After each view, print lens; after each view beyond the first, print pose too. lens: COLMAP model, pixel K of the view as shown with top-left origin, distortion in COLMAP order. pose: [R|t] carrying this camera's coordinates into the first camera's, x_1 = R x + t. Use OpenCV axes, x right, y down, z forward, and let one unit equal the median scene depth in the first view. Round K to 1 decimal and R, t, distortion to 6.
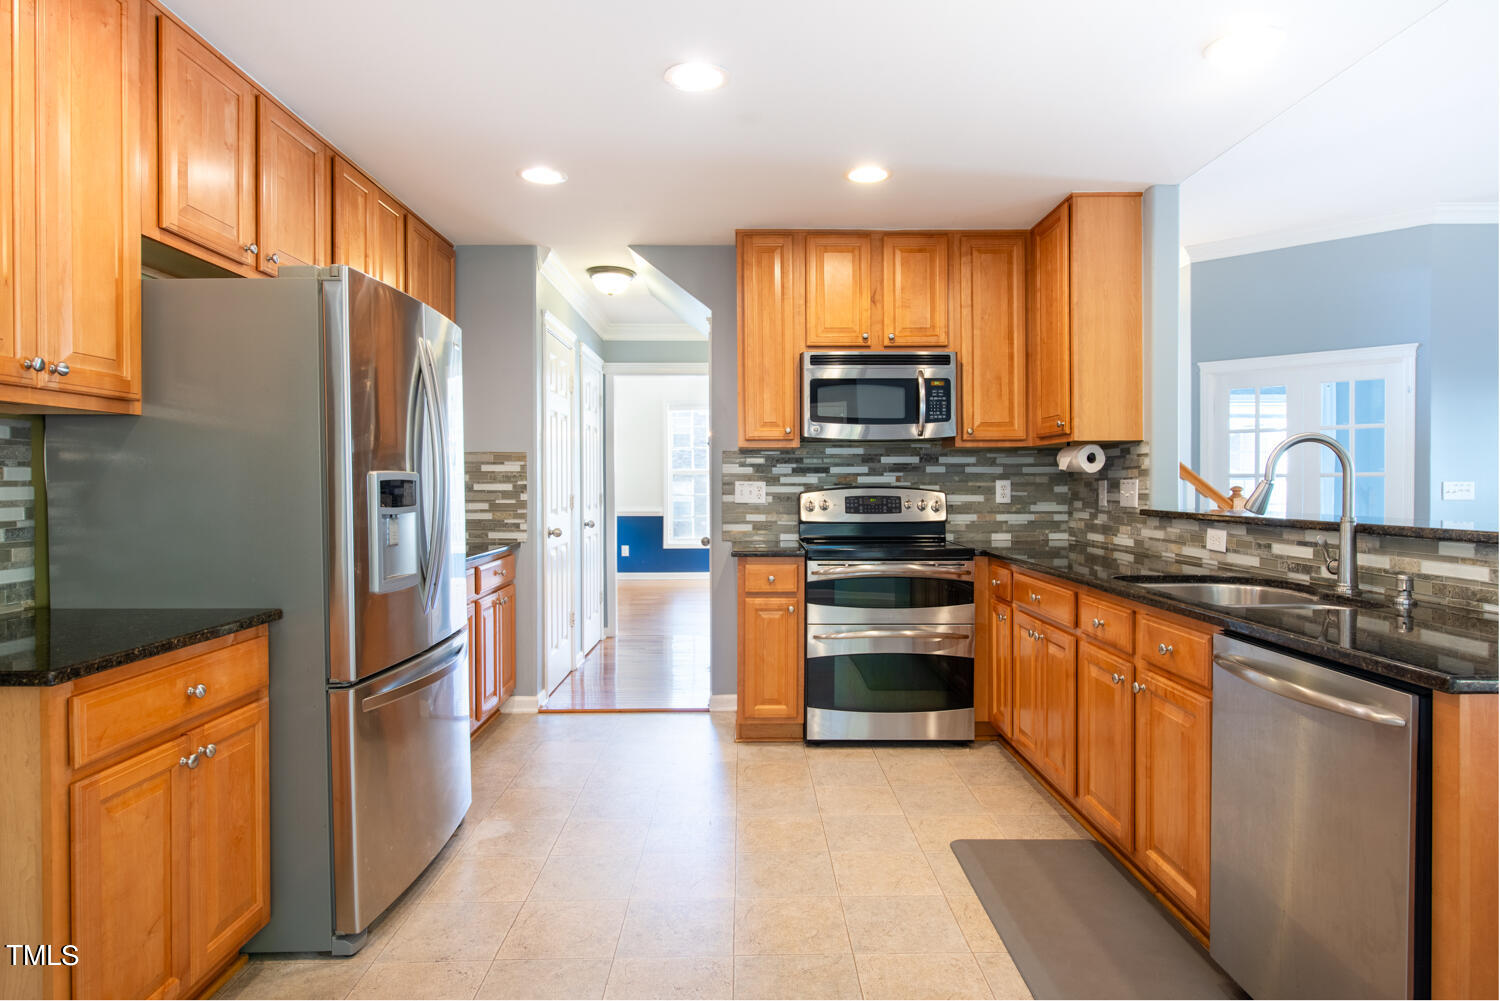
lens RADIAL K [[864.2, 0, 756.0], [0, 864.2, 492.8], [0, 0, 1]] dist [-0.000426, -0.002615]
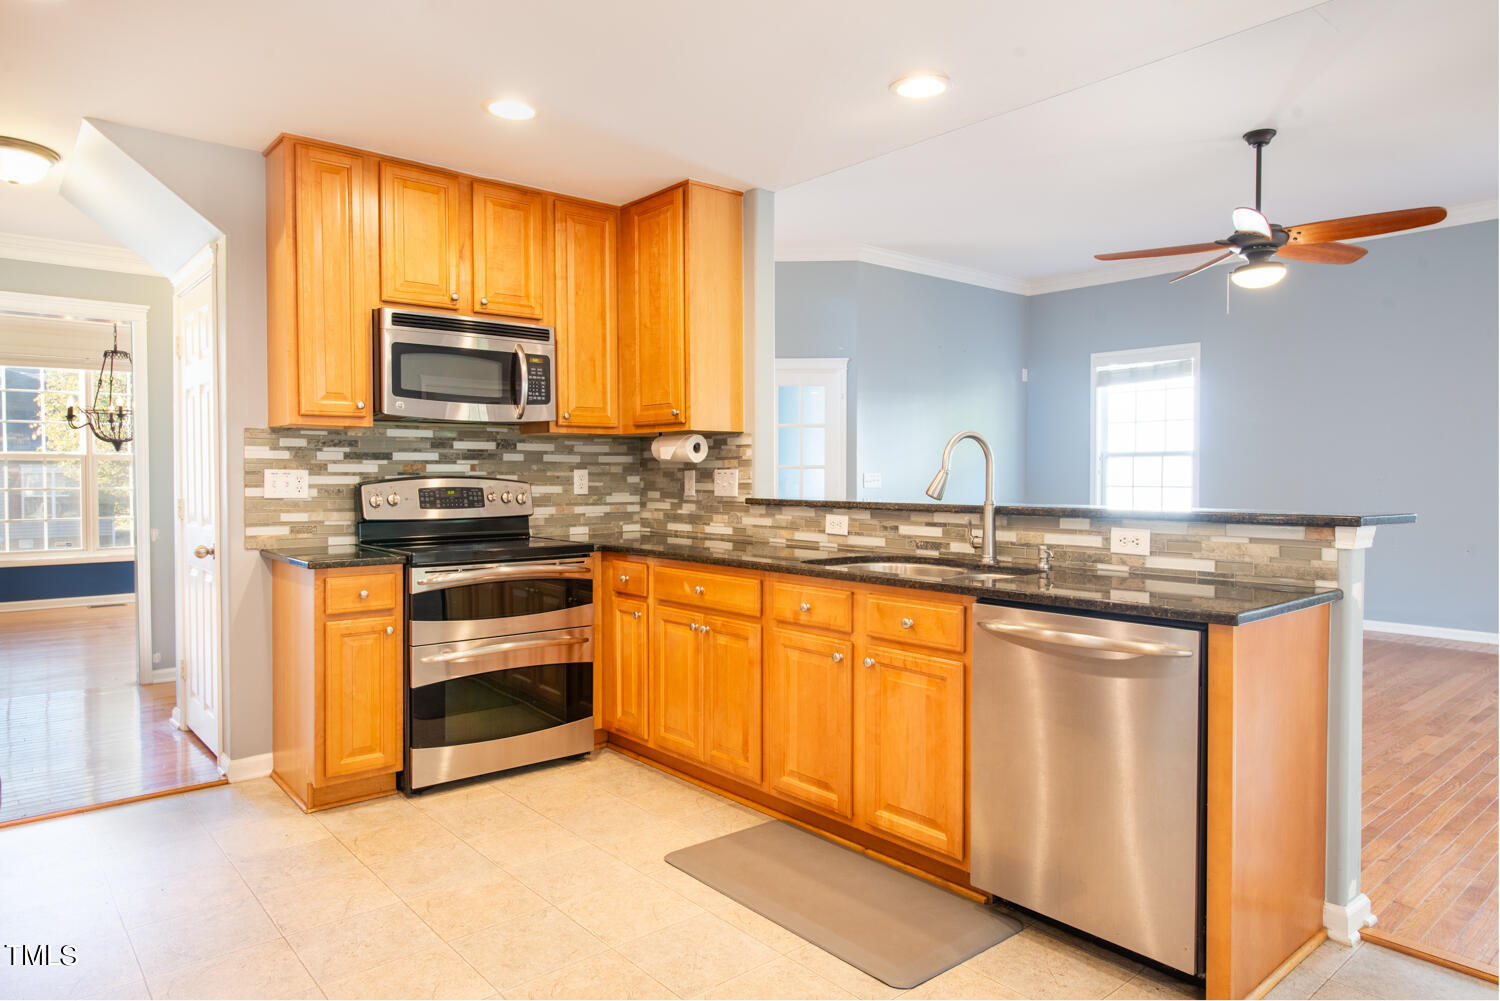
lens RADIAL K [[932.4, 0, 761.6], [0, 932.4, 492.5], [0, 0, 1]] dist [-0.002805, -0.002054]
pose [[0.764593, -0.010437, 0.644429, -0.234358], [0.004865, 0.999934, 0.010422, 0.000512], [-0.644495, -0.004833, 0.764593, 0.115997]]
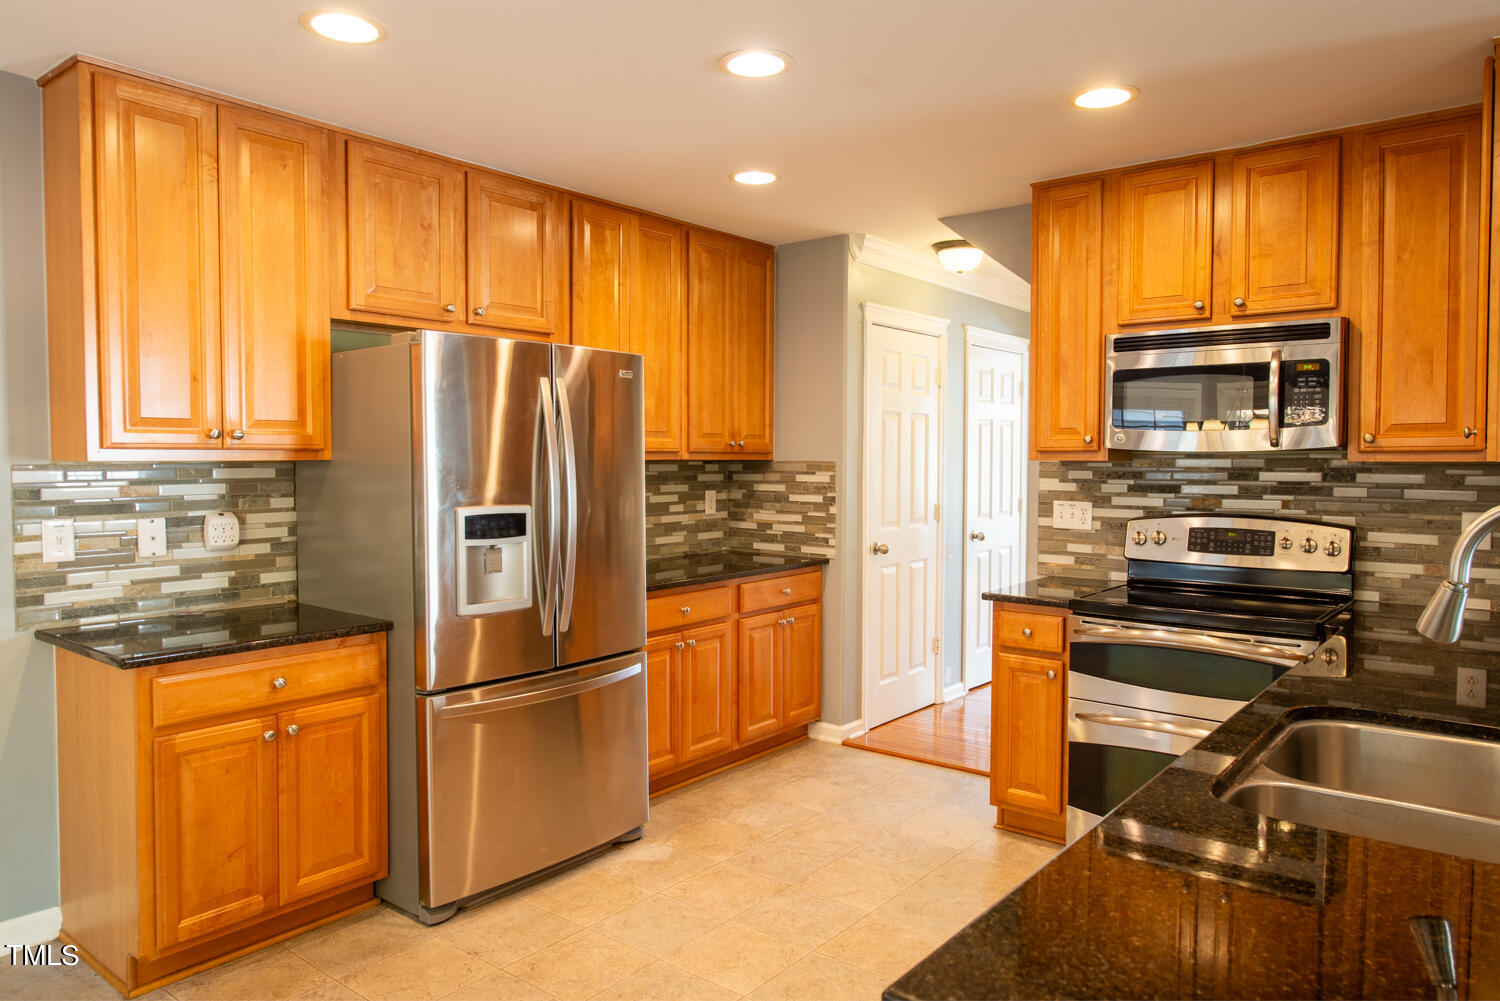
lens RADIAL K [[1004.8, 0, 754.7], [0, 1004.8, 492.0], [0, 0, 1]] dist [0.007253, -0.001692]
pose [[0.769782, 0.027465, -0.637716, 0.382010], [-0.011397, 0.999506, 0.029289, -0.048858], [0.638205, -0.015278, 0.769714, 0.130680]]
